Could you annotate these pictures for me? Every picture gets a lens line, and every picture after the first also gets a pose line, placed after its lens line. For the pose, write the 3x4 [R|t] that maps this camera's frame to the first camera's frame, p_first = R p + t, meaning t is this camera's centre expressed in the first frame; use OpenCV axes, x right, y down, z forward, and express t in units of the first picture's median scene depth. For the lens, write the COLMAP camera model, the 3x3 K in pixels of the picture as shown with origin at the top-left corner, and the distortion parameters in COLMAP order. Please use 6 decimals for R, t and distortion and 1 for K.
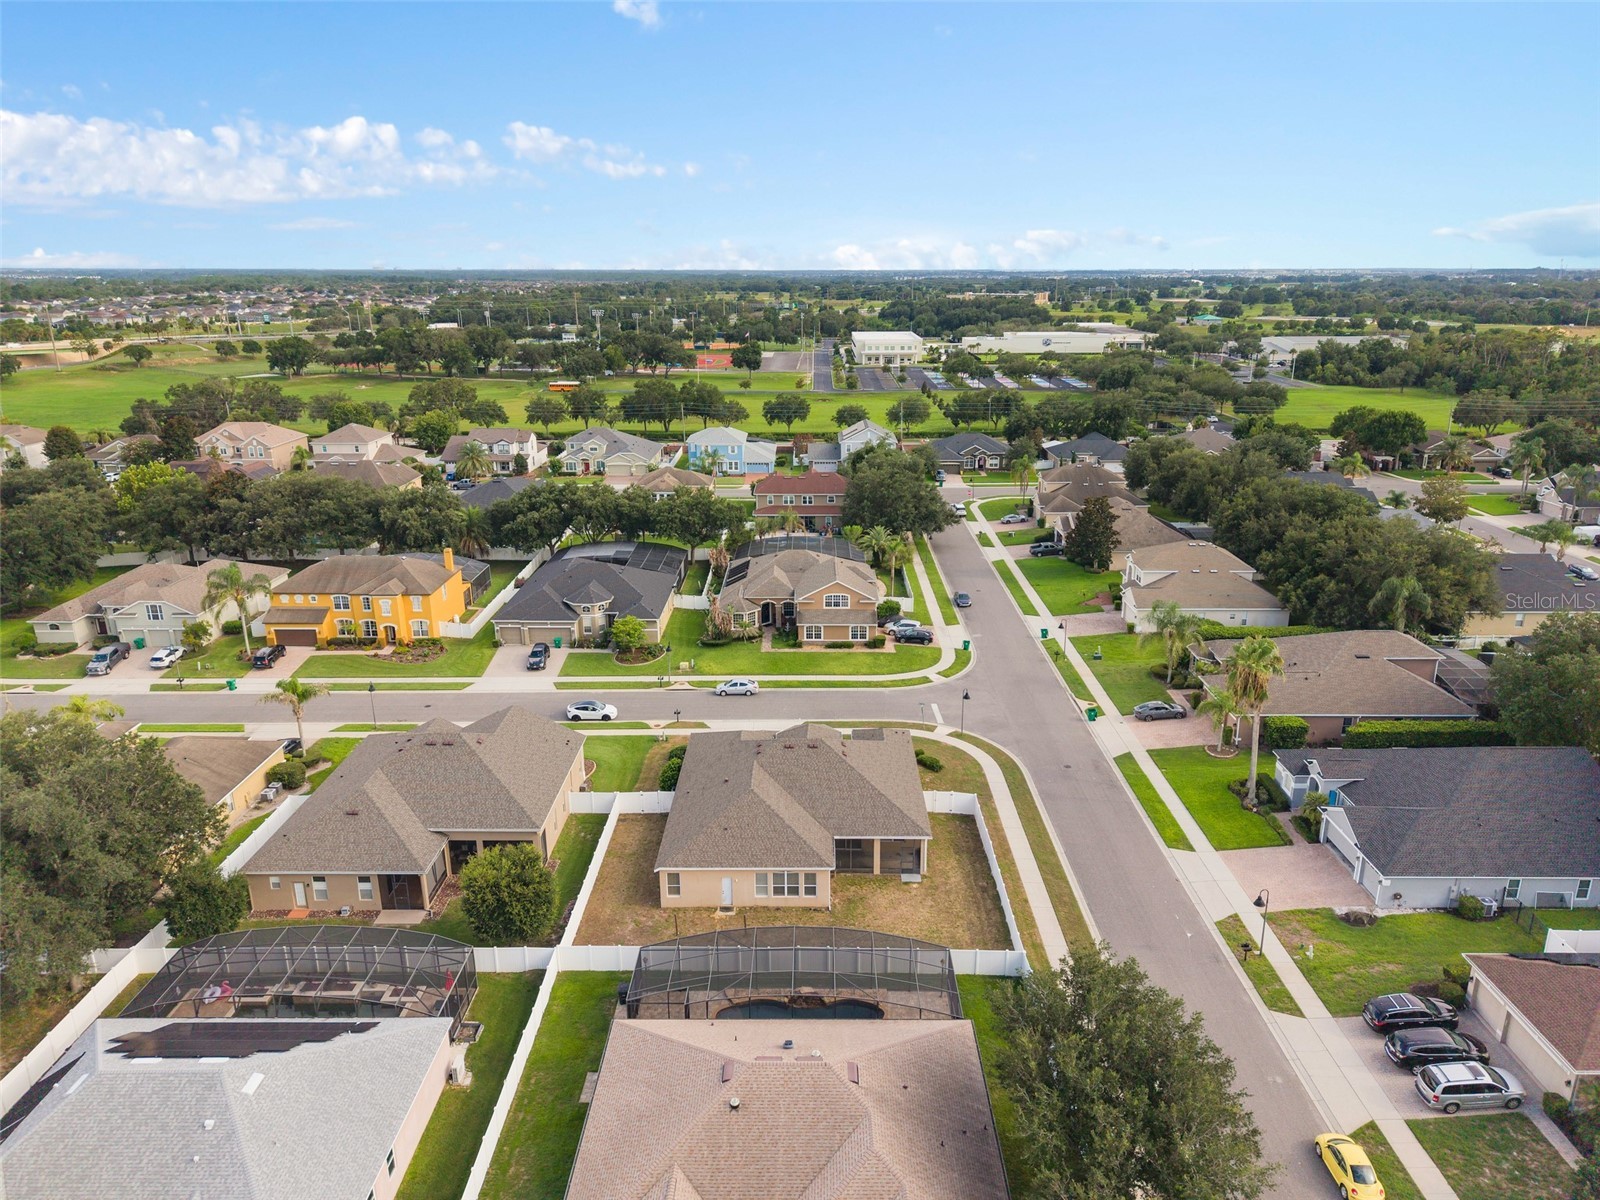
lens RADIAL K [[1053.4, 0, 803.0], [0, 1053.4, 601.2], [0, 0, 1]] dist [0.113747, -0.145442]
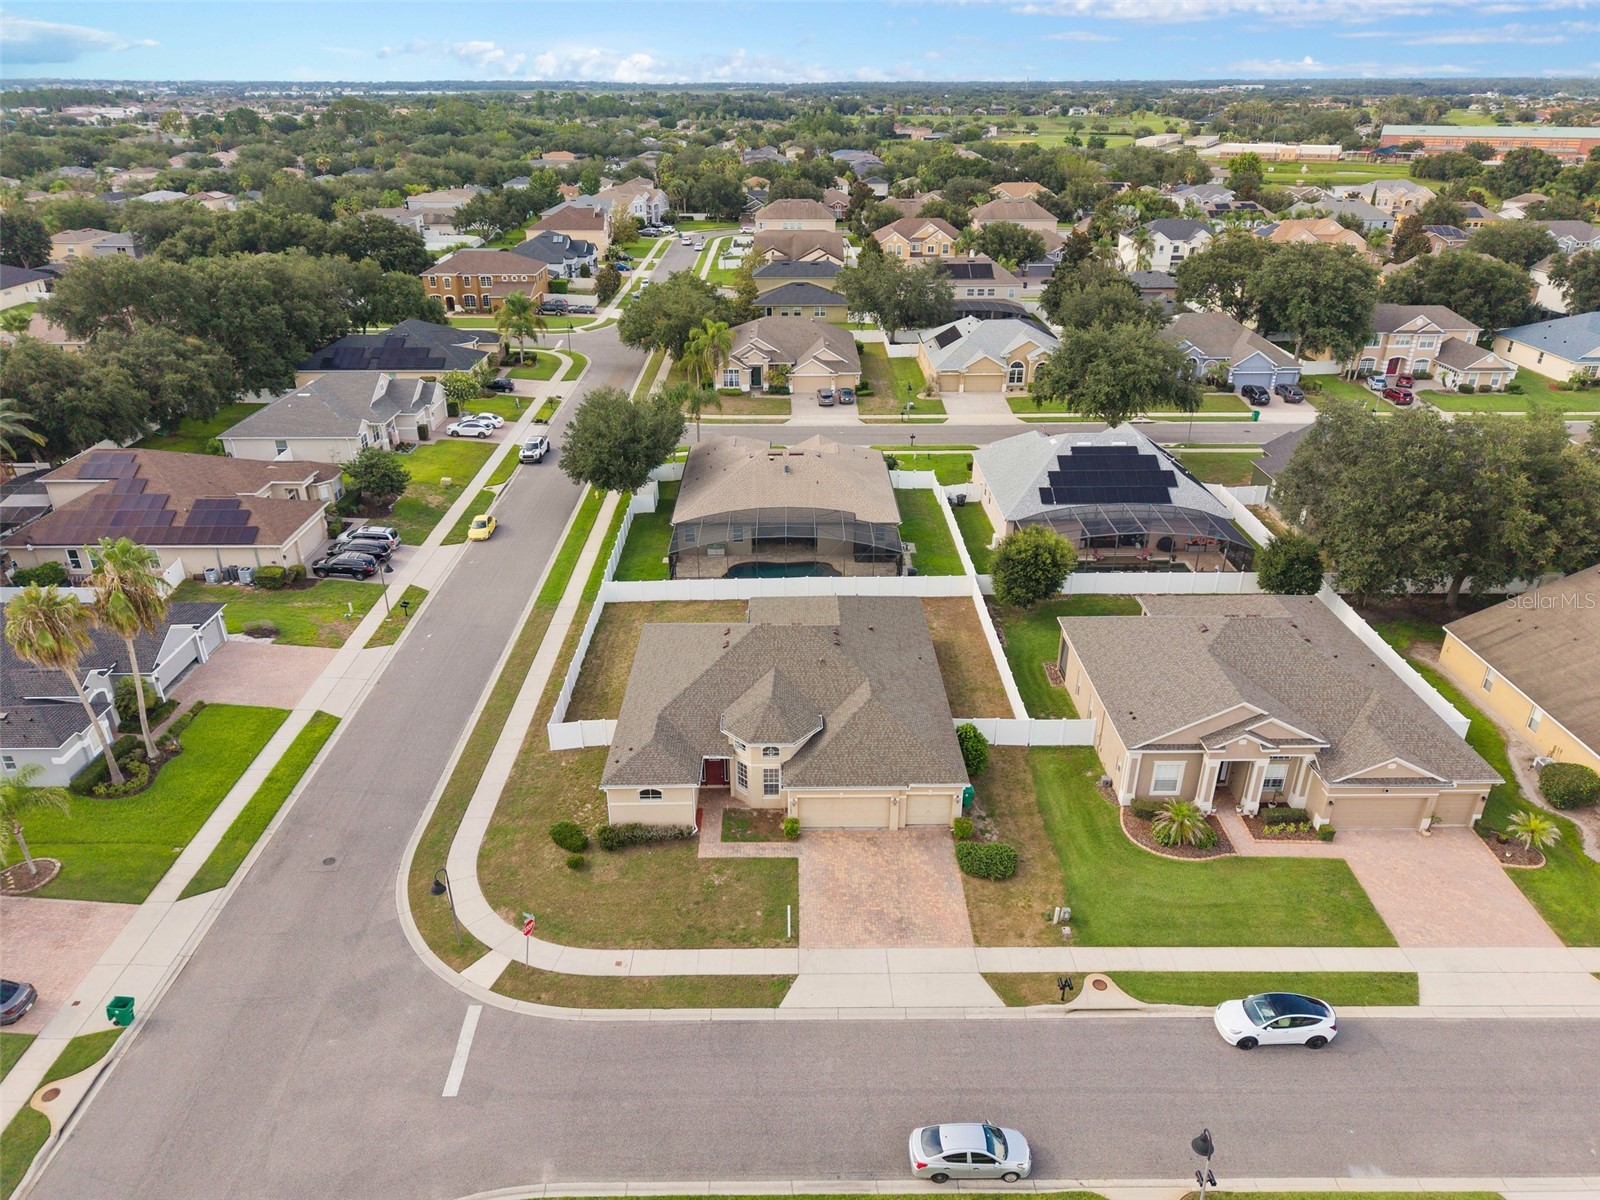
lens RADIAL K [[1065.3, 0, 796.4], [0, 1065.3, 597.1], [0, 0, 1]] dist [0.026493, -0.015998]
pose [[-0.999854, 0.007554, -0.015321, -0.000816], [-0.005005, 0.728013, 0.685545, -0.276088], [0.016332, 0.685522, -0.727869, 1.033564]]
